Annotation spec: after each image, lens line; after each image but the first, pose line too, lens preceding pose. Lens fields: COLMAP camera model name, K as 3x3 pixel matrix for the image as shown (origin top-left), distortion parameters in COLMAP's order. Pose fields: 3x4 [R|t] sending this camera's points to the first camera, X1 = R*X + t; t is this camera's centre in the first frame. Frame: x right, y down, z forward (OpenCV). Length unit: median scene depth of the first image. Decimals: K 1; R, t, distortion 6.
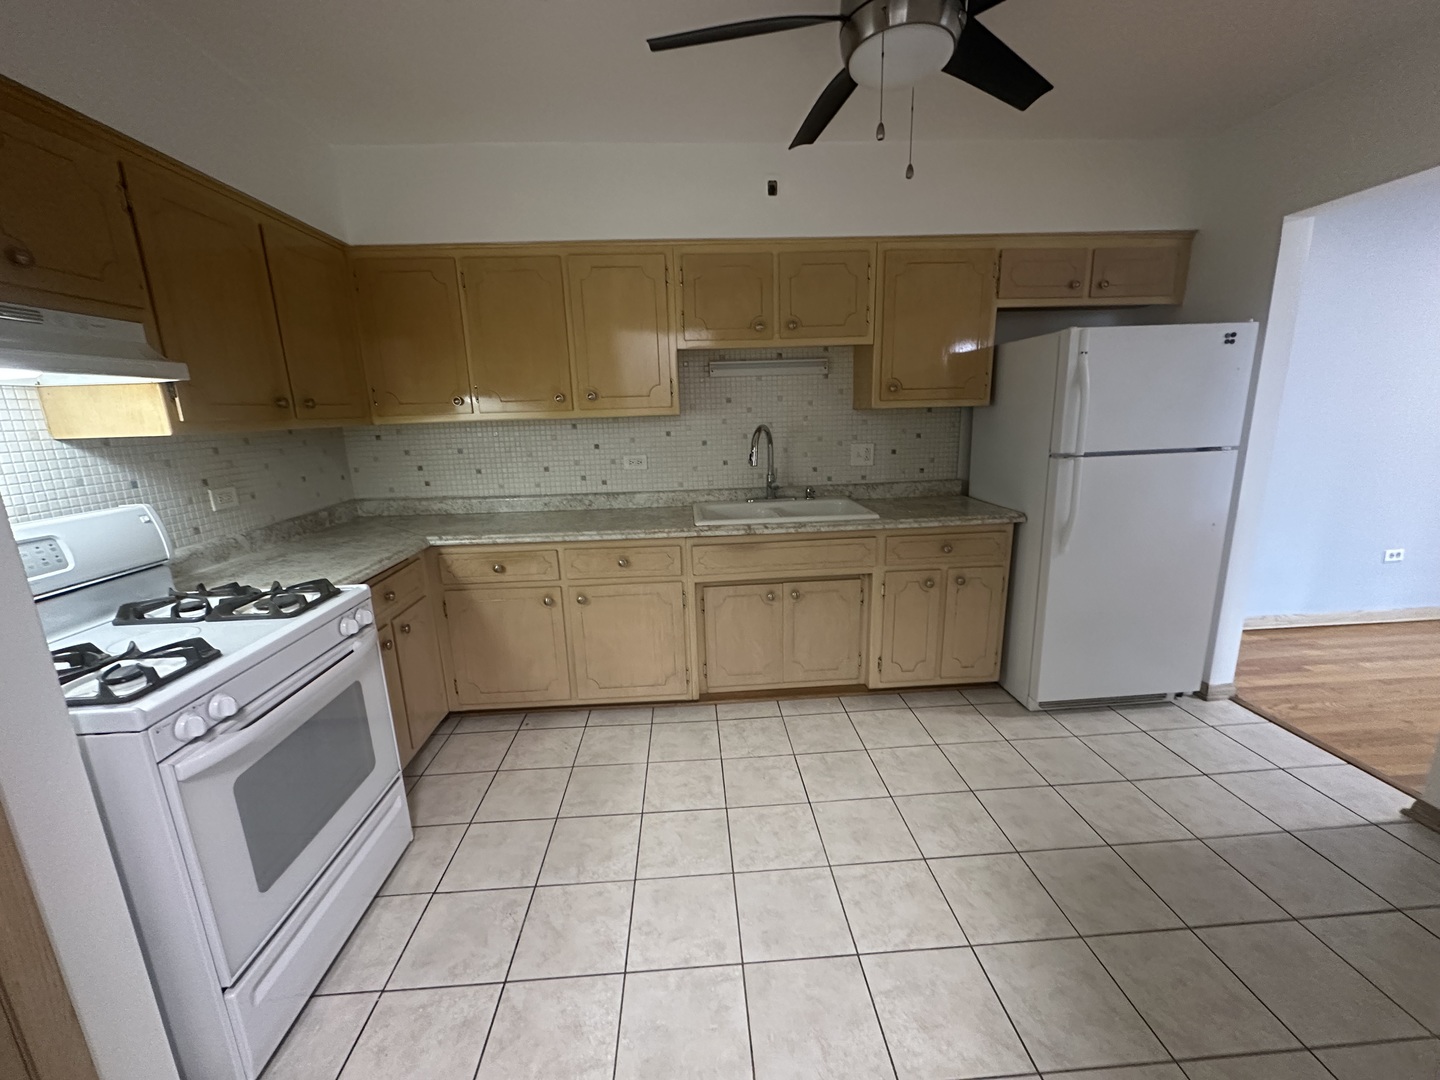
lens RADIAL K [[574.8, 0, 718.1], [0, 574.8, 540.0], [0, 0, 1]] dist [-0.002530, 0.000275]
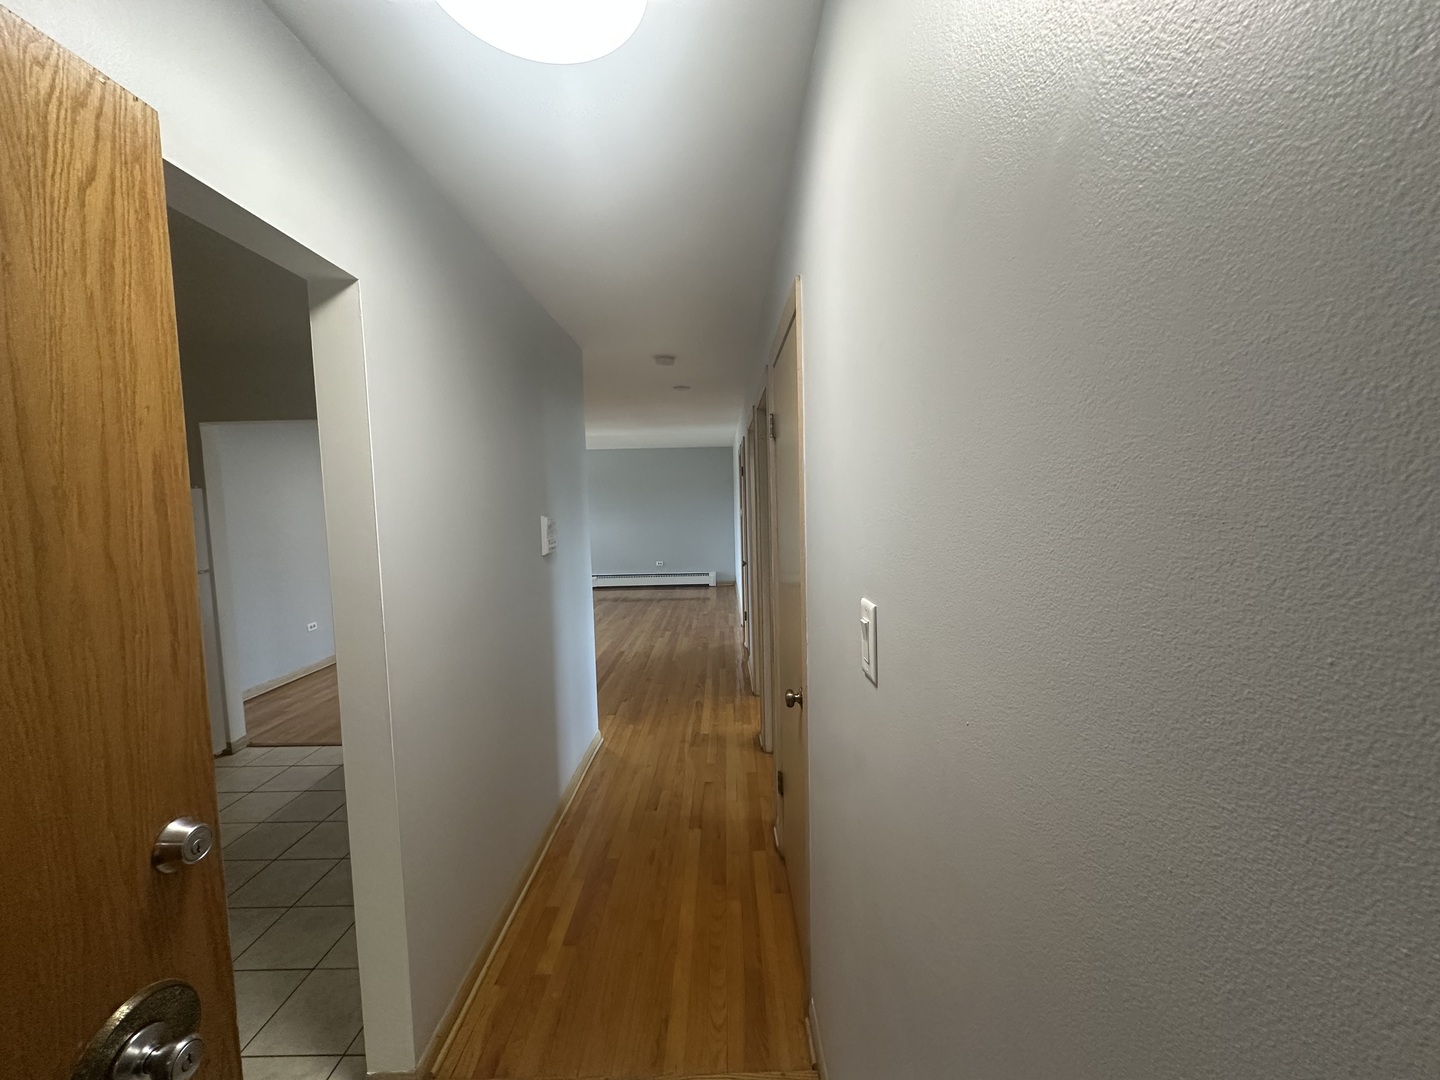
lens RADIAL K [[574.8, 0, 718.1], [0, 574.8, 540.0], [0, 0, 1]] dist [-0.002530, 0.000275]
pose [[0.066789, -0.041513, 0.996903, -0.393998], [0.242924, 0.969746, 0.024107, 0.036878], [-0.967743, 0.240562, 0.074853, -0.324071]]
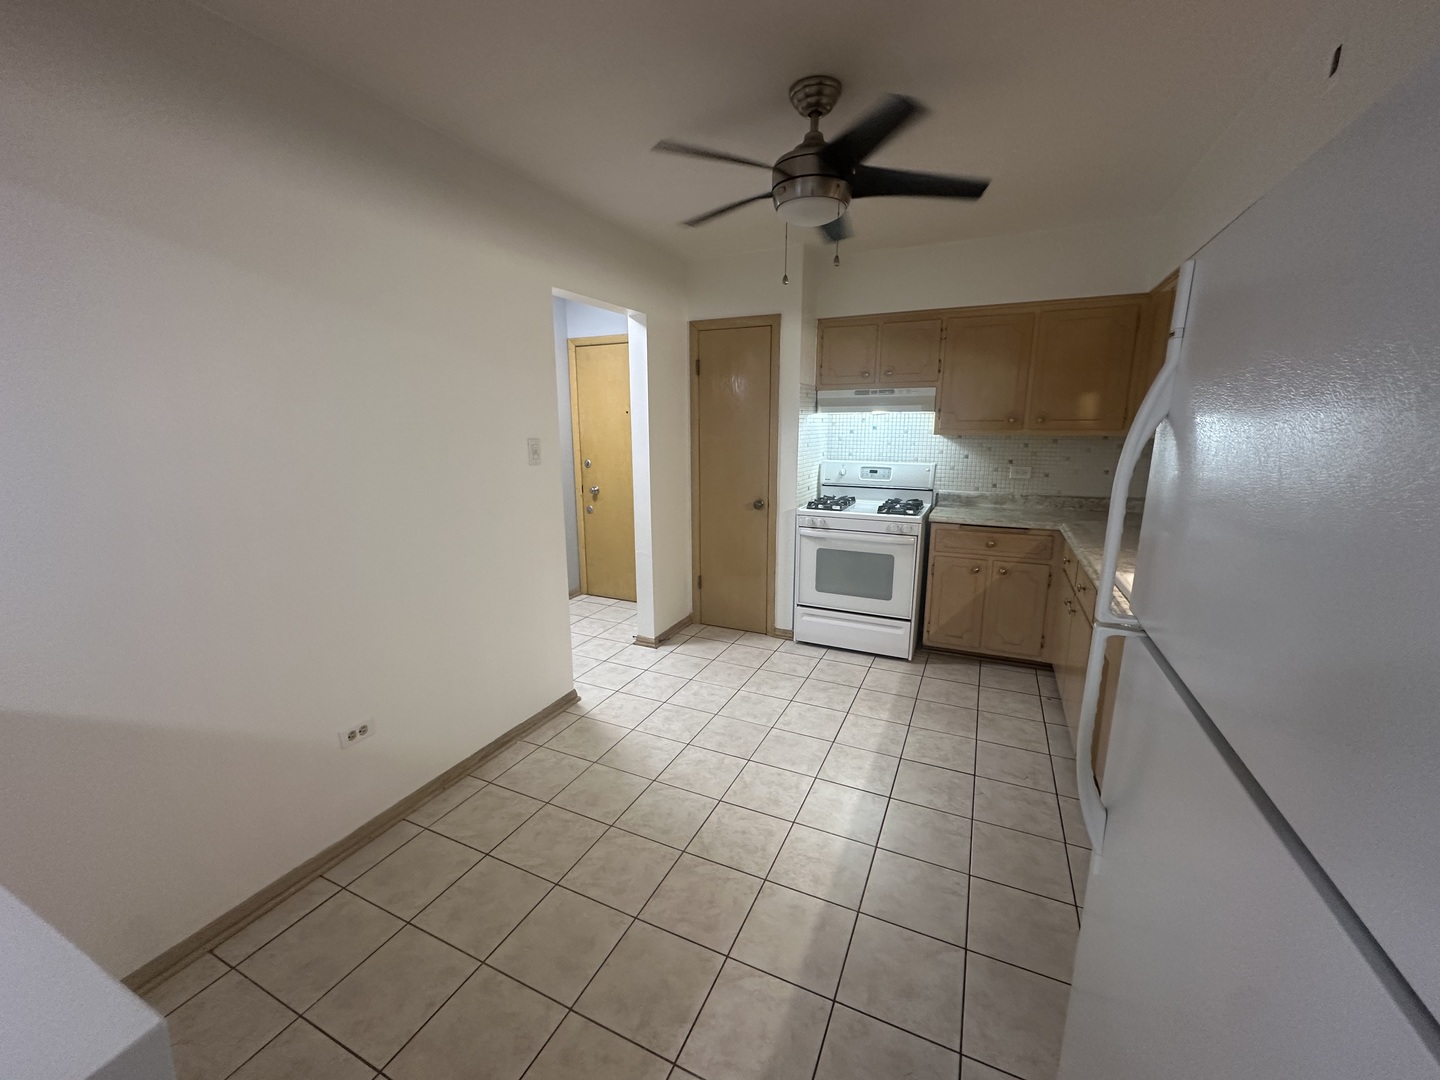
lens RADIAL K [[574.8, 0, 718.1], [0, 574.8, 540.0], [0, 0, 1]] dist [-0.002530, 0.000275]
pose [[-0.472003, 0.208399, -0.856612, 0.905497], [-0.179017, 0.928759, 0.324591, -0.232500], [0.863230, 0.306556, -0.401070, 0.794123]]
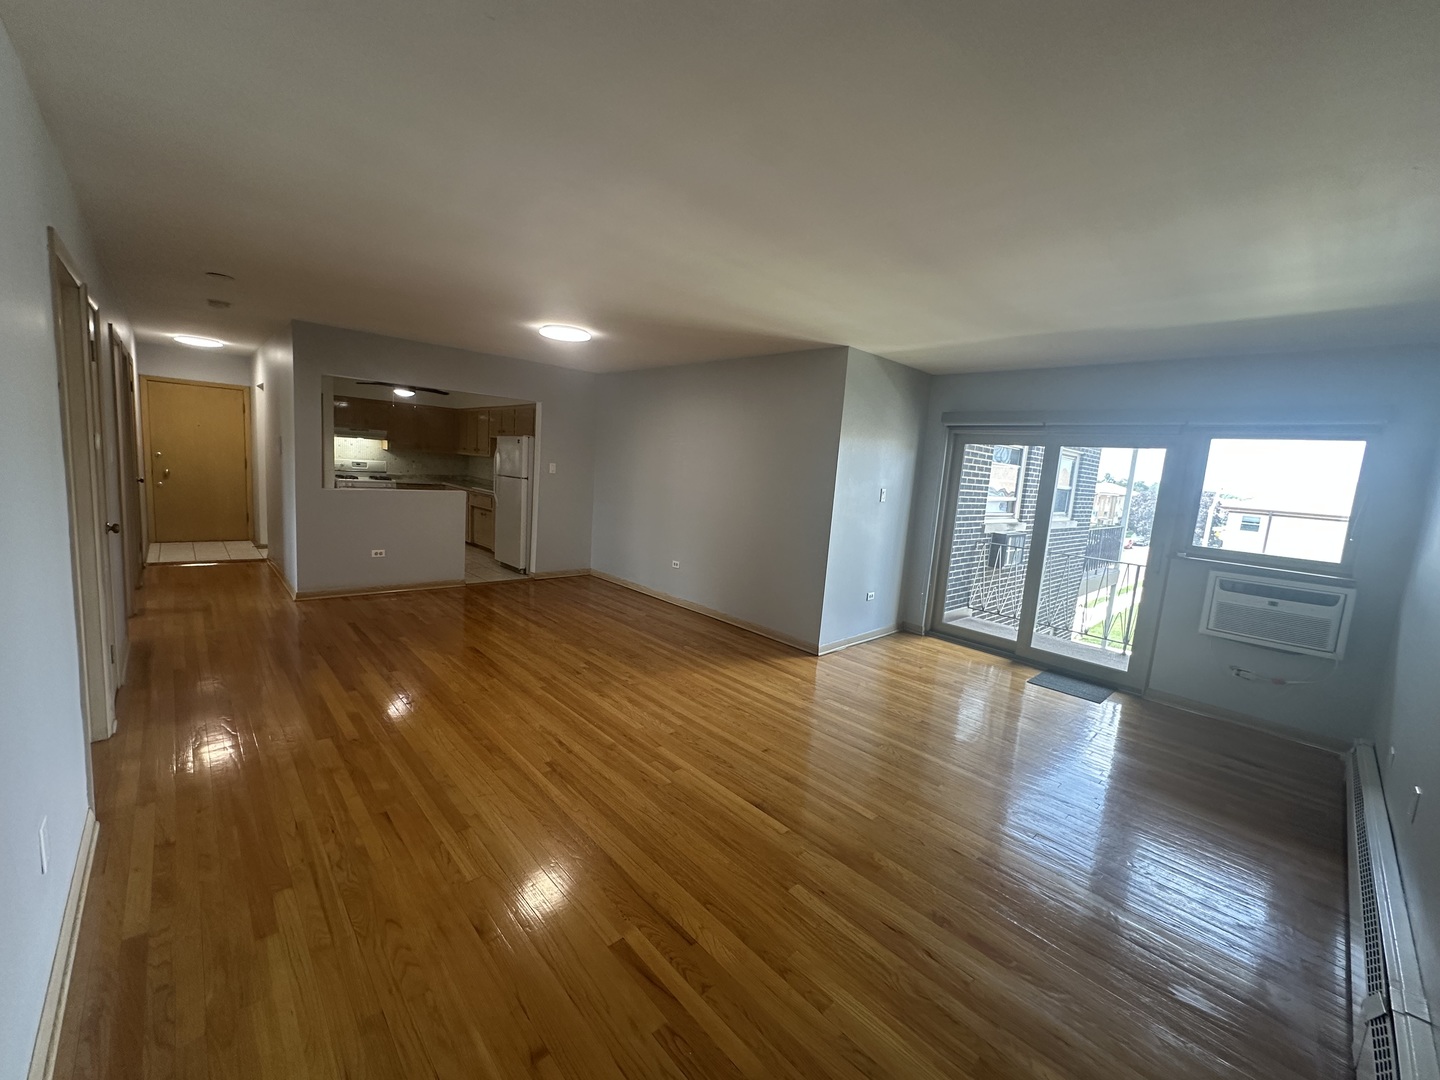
lens RADIAL K [[574.8, 0, 718.1], [0, 574.8, 540.0], [0, 0, 1]] dist [-0.002530, 0.000275]
pose [[0.635457, 0.175510, -0.751924, 3.411477], [-0.257396, 0.966273, 0.008014, -0.127142], [0.727970, 0.188450, 0.659201, -0.123076]]
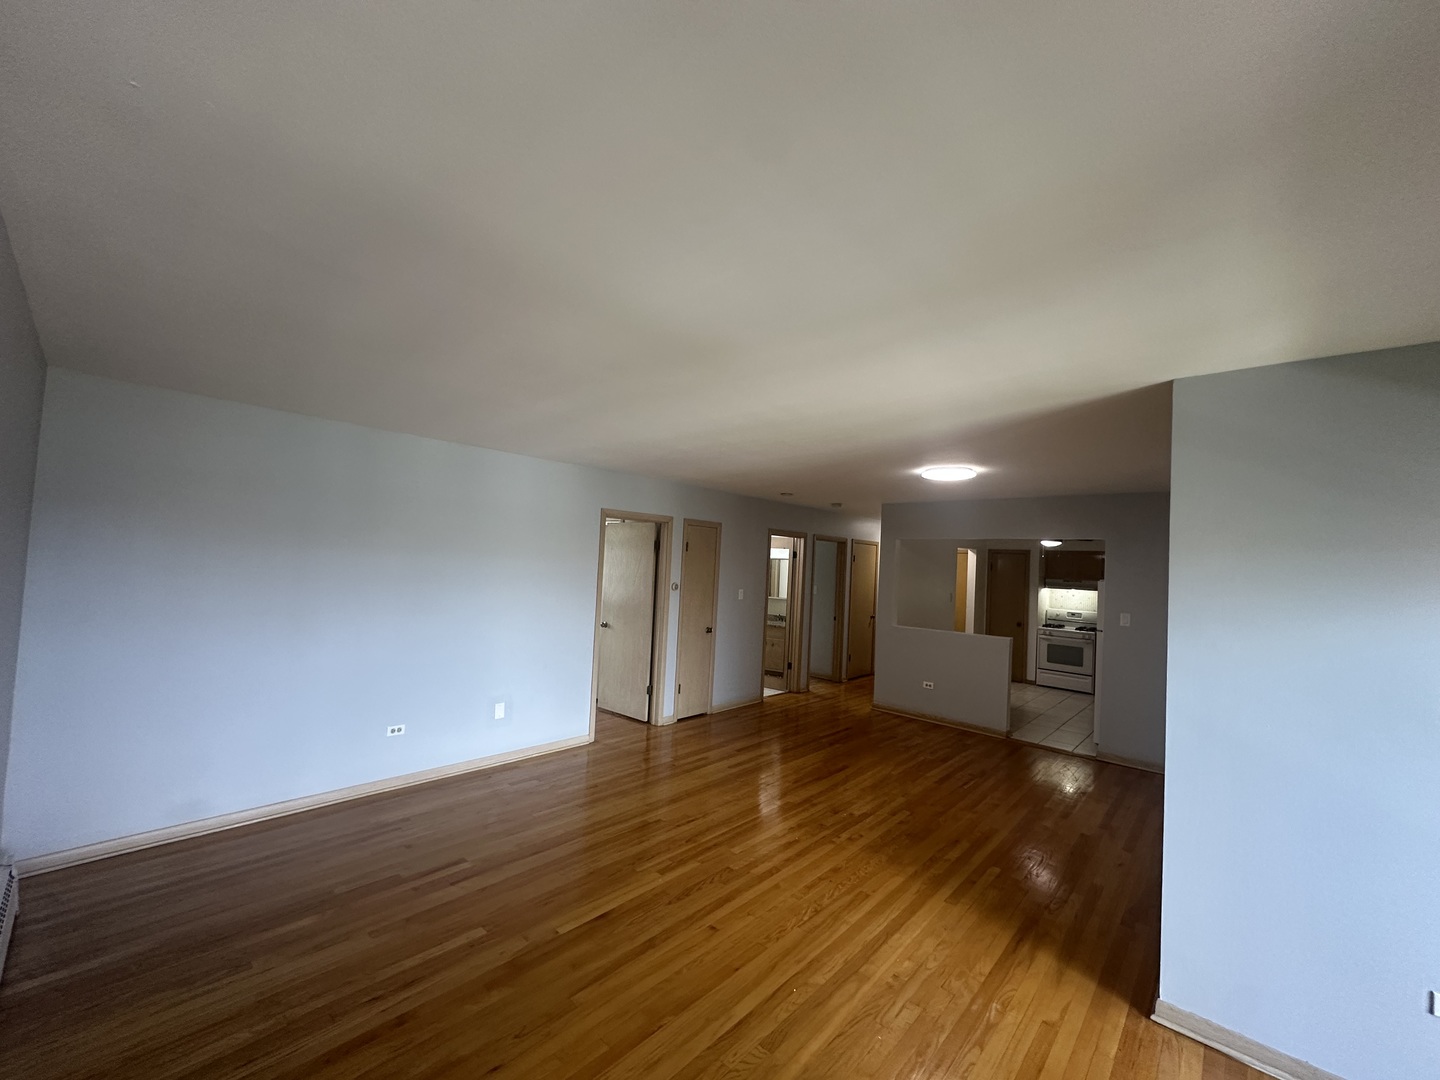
lens RADIAL K [[584.9, 0, 720.0], [0, 584.9, 540.0], [0, 0, 1]] dist [-0.000492, 0.000025]
pose [[-0.720234, -0.030423, -0.693064, 3.372999], [-0.178242, 0.973615, 0.142491, -0.542436], [0.670443, 0.226160, -0.706653, 1.445718]]
